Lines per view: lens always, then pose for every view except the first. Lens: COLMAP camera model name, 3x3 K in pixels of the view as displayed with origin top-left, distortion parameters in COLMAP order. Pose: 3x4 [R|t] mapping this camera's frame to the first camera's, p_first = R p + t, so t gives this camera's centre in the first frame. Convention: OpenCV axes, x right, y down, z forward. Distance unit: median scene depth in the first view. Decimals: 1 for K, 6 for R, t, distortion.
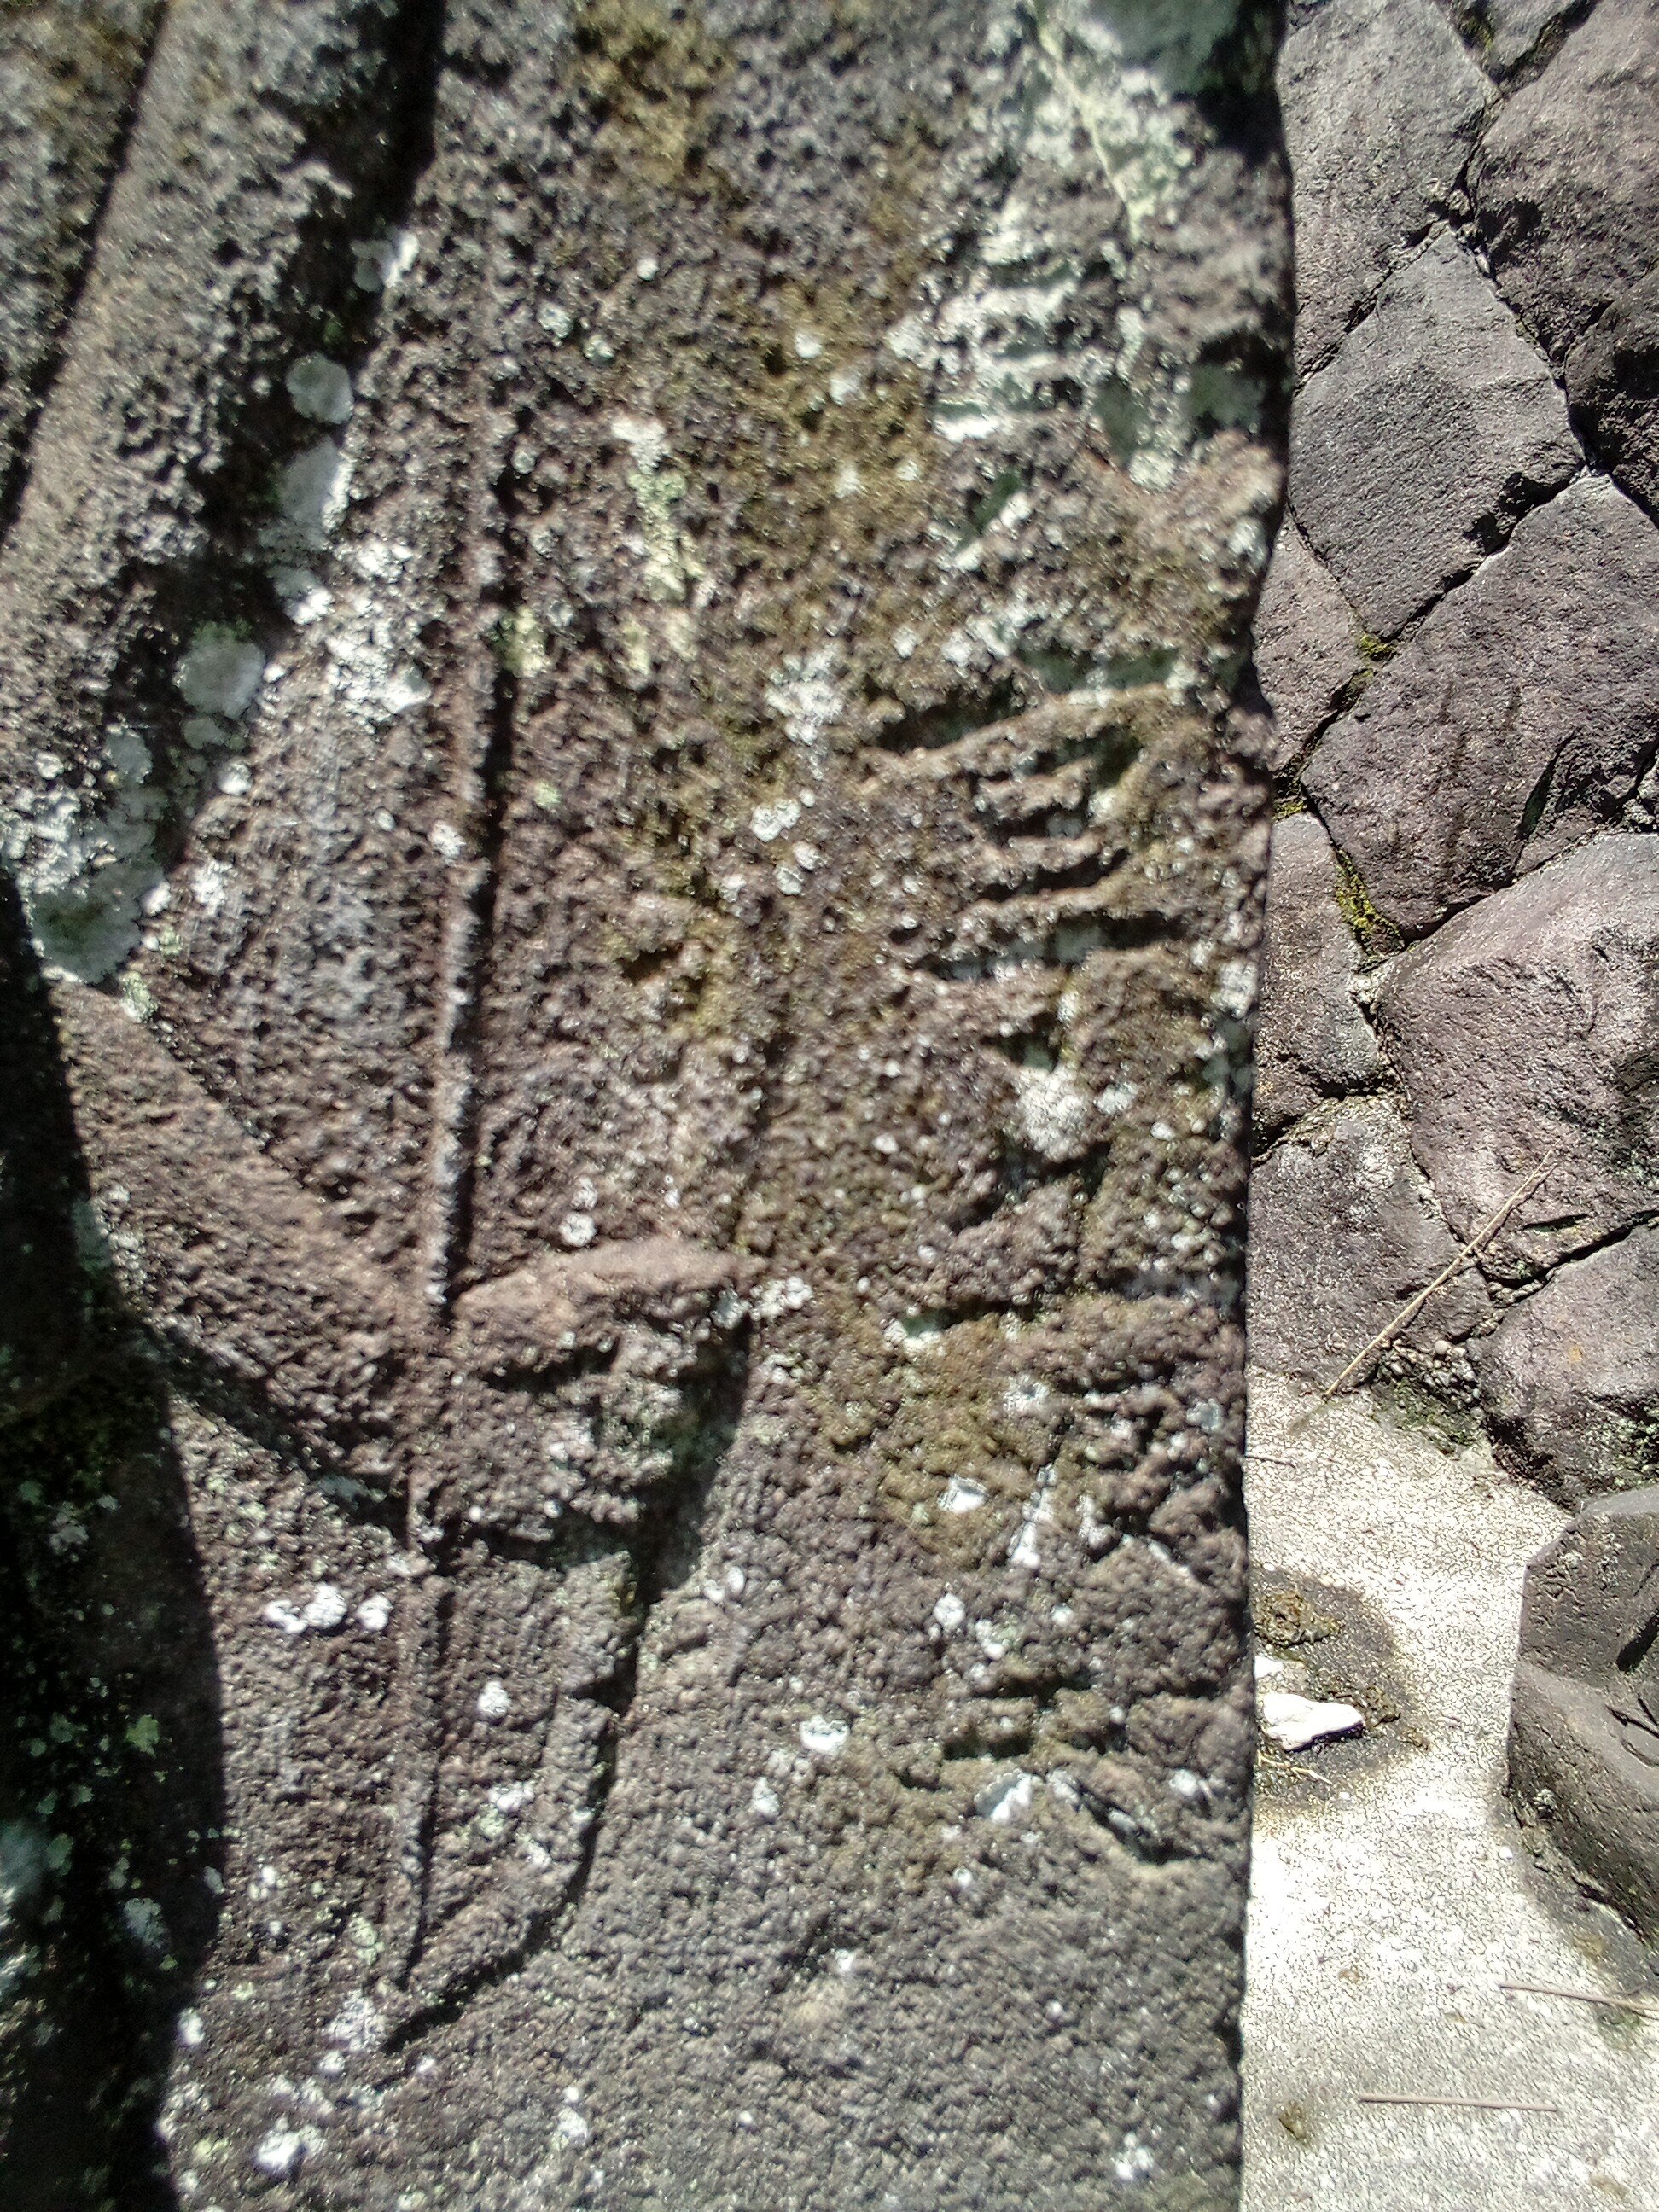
lens RADIAL K [[1900.6, 0, 833.9], [0, 1900.6, 1118.1], [0, 0, 1]] dist [0.048140, -0.075079]
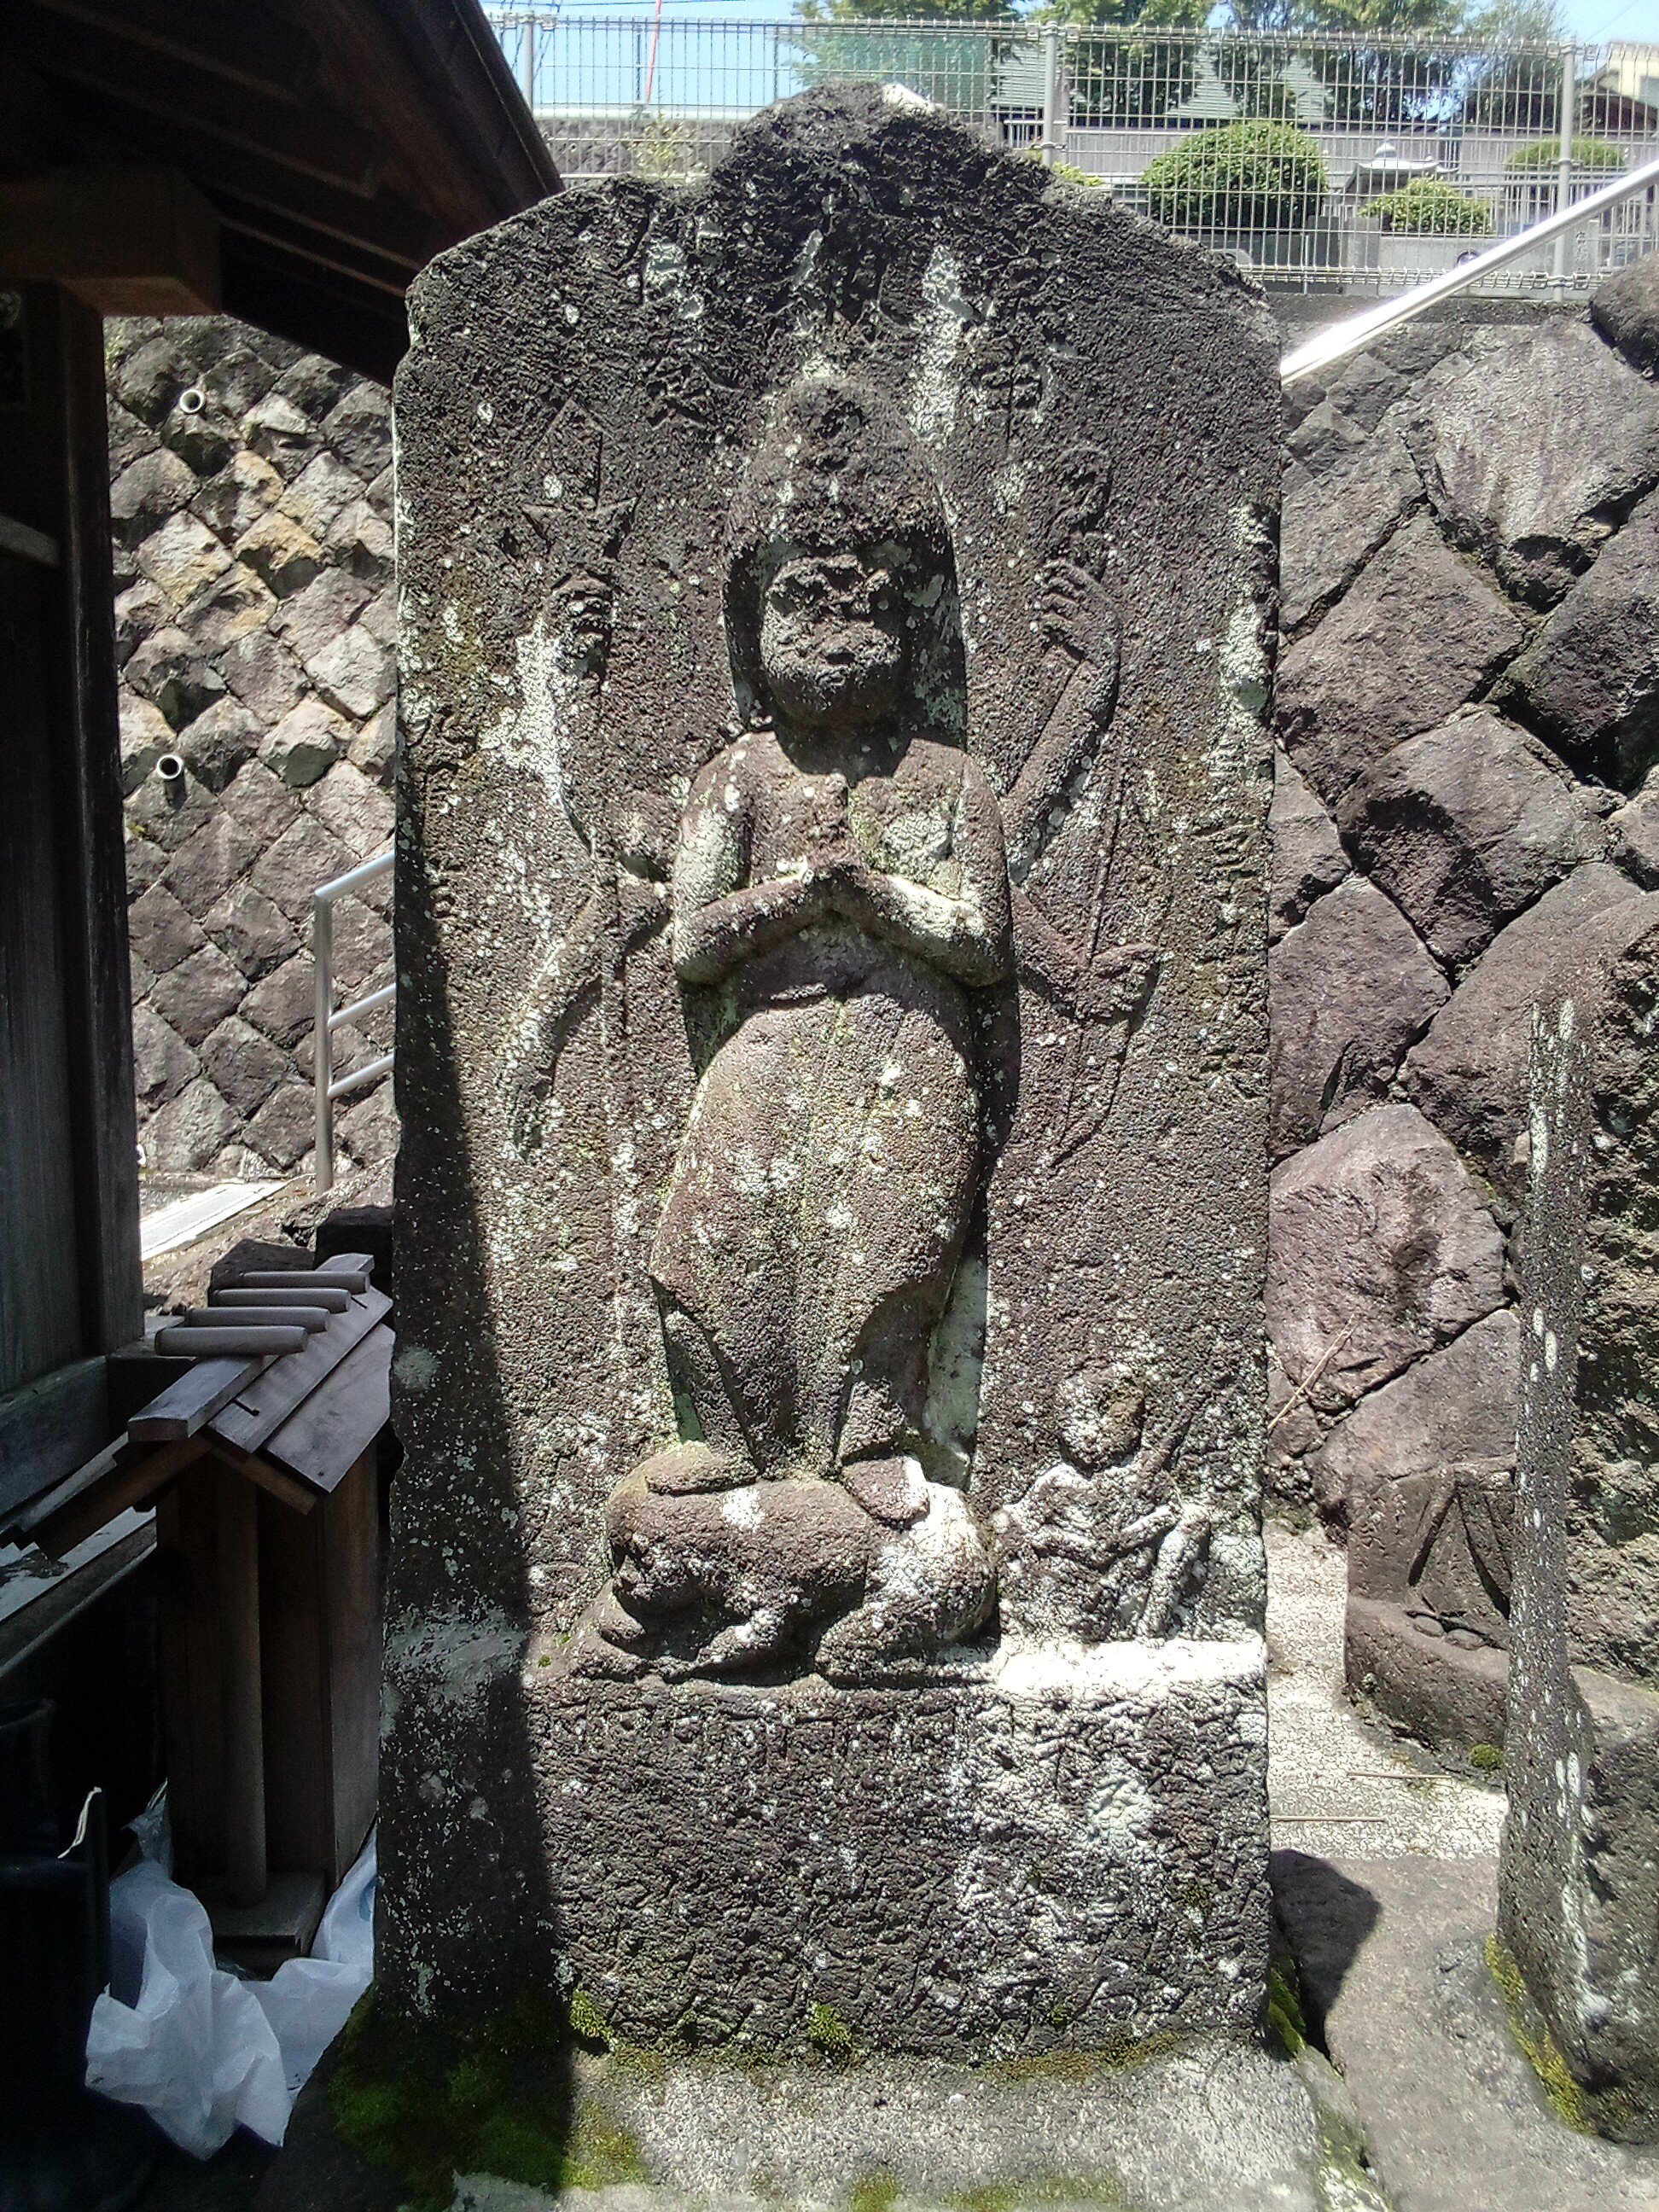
lens RADIAL K [[1890.3, 0, 851.2], [0, 1890.3, 1103.2], [0, 0, 1]] dist [0.101577, -0.235237]
pose [[0.994847, 0.028881, 0.097191, -1.026848], [-0.007004, 0.975858, -0.218293, 1.214703], [-0.101149, 0.216488, 0.971031, -2.747540]]
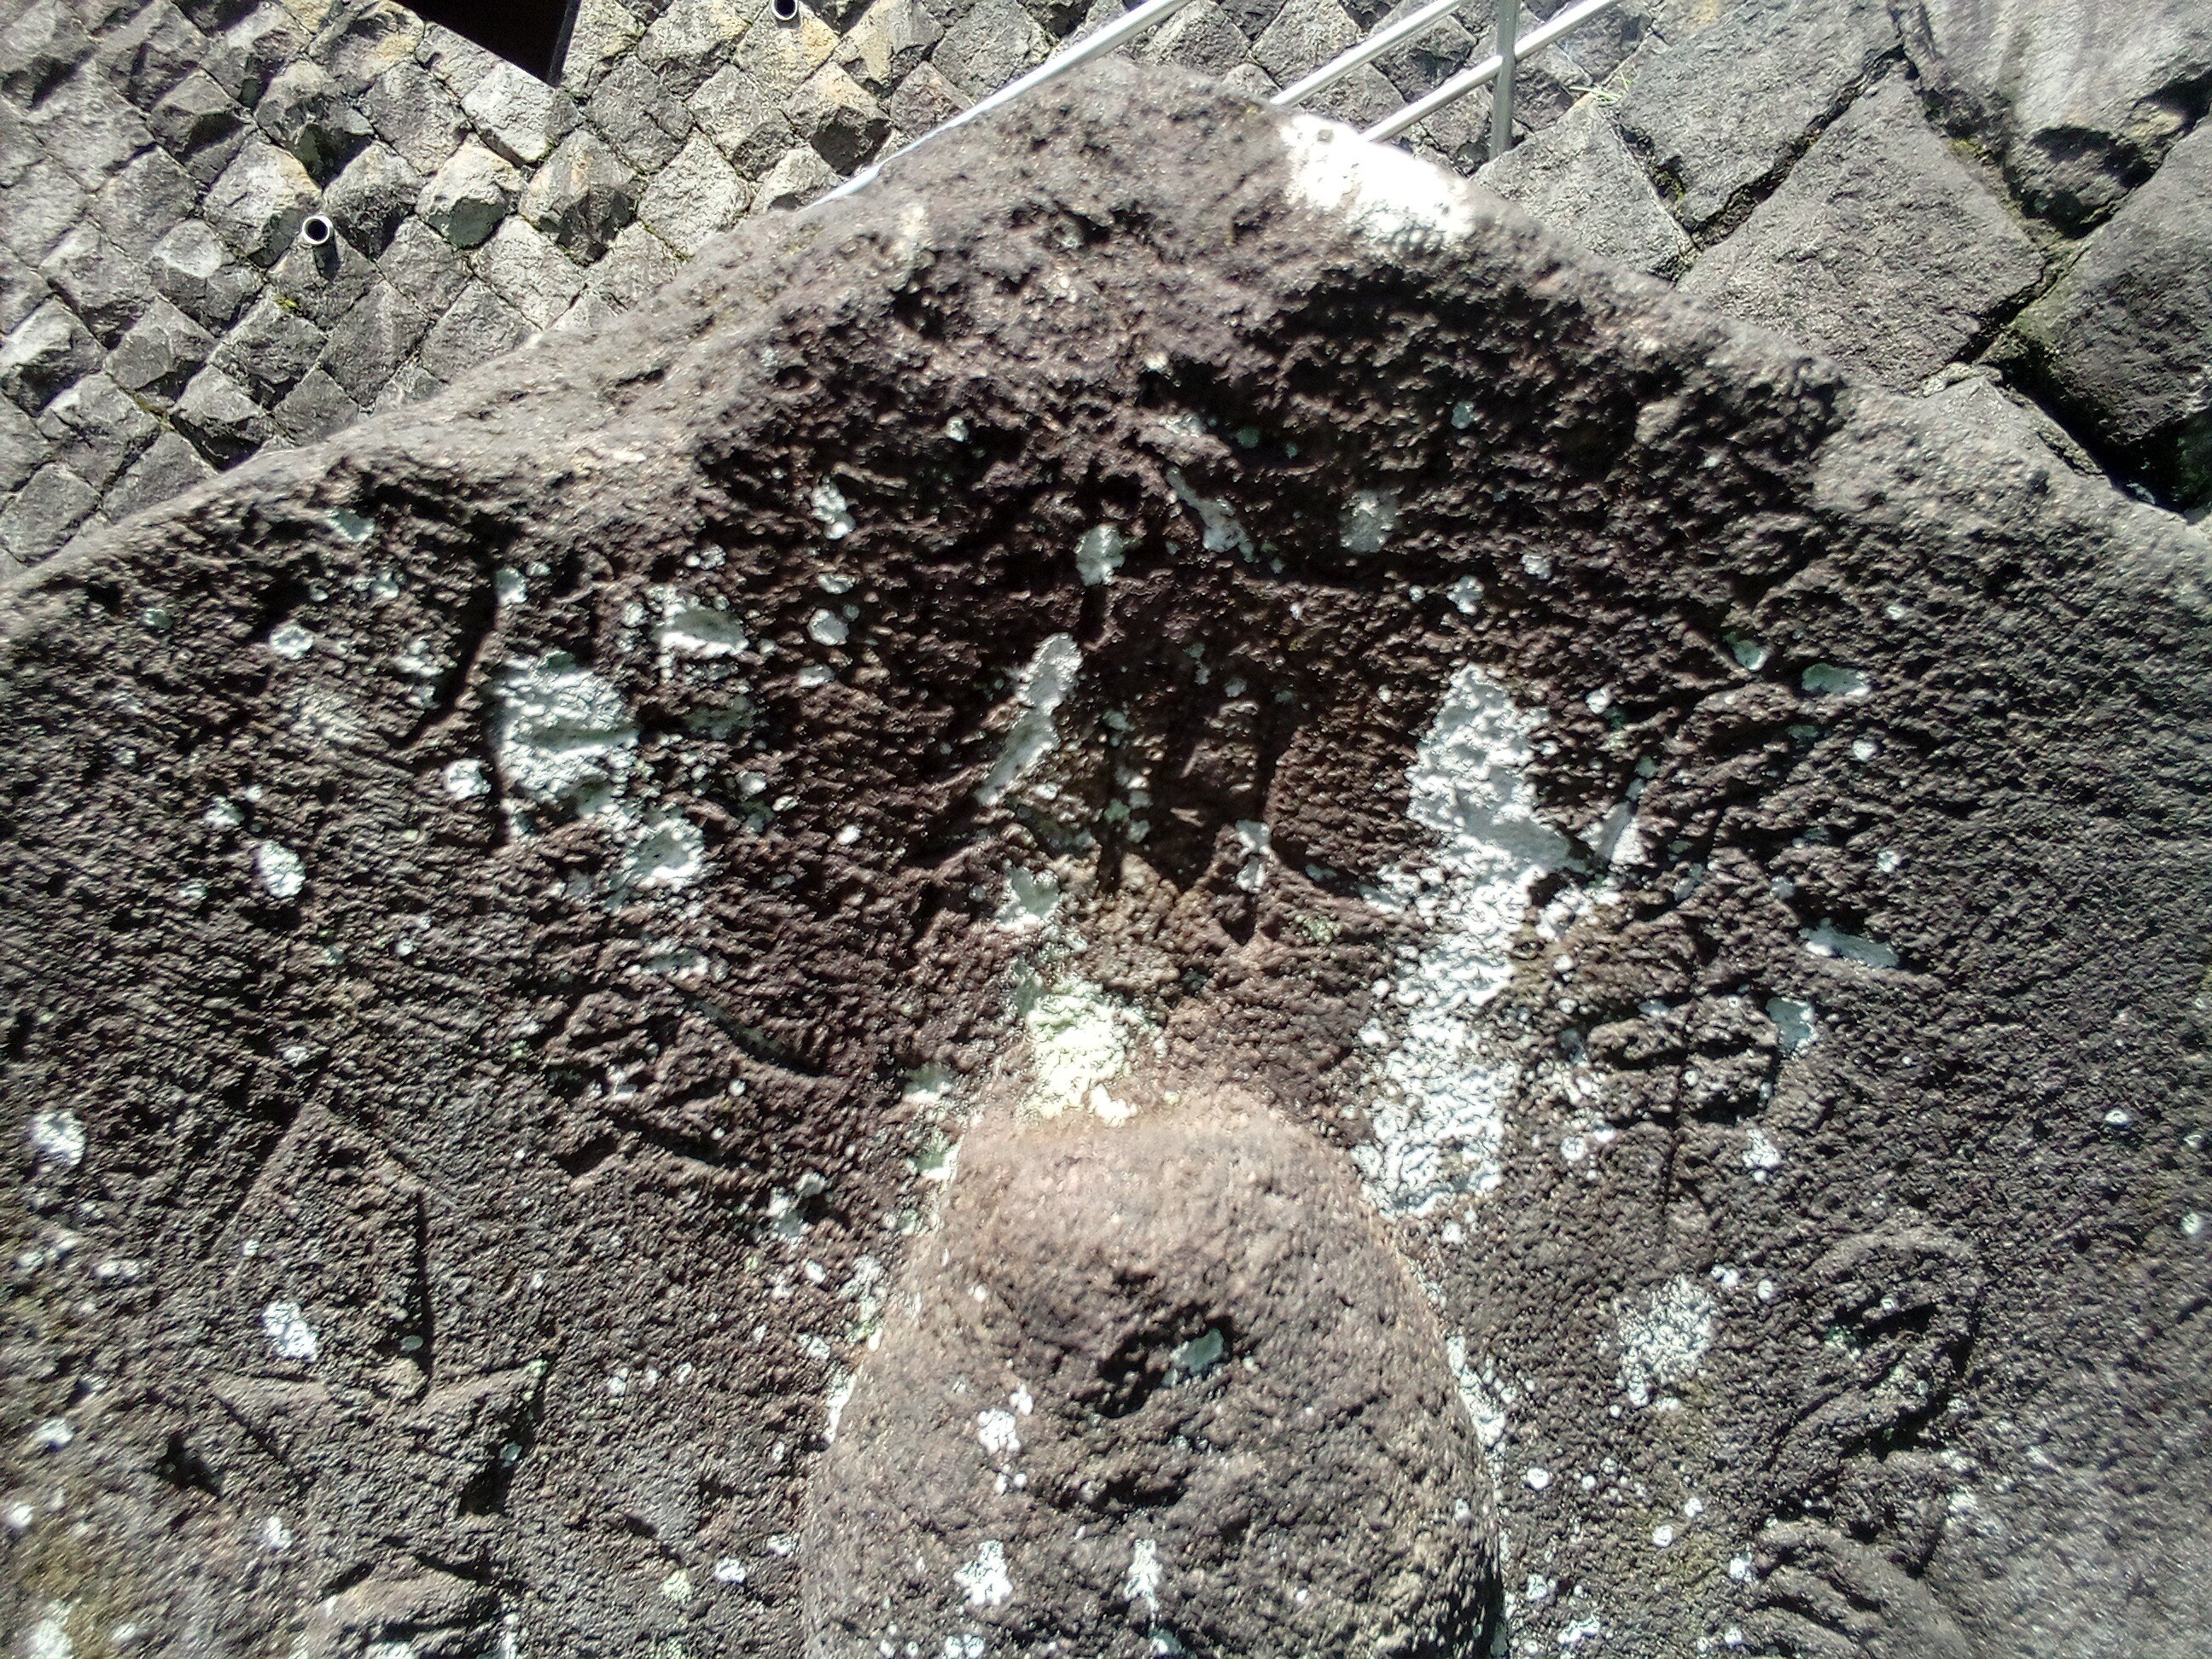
lens RADIAL K [[1900.6, 0, 1116.1], [0, 1900.6, 832.9], [0, 0, 1]] dist [0.048140, -0.075079]
pose [[0.994271, -0.014509, 0.105901, -0.867474], [0.018509, 0.999148, -0.036885, -1.097629], [-0.105276, 0.038634, 0.993692, -0.588995]]
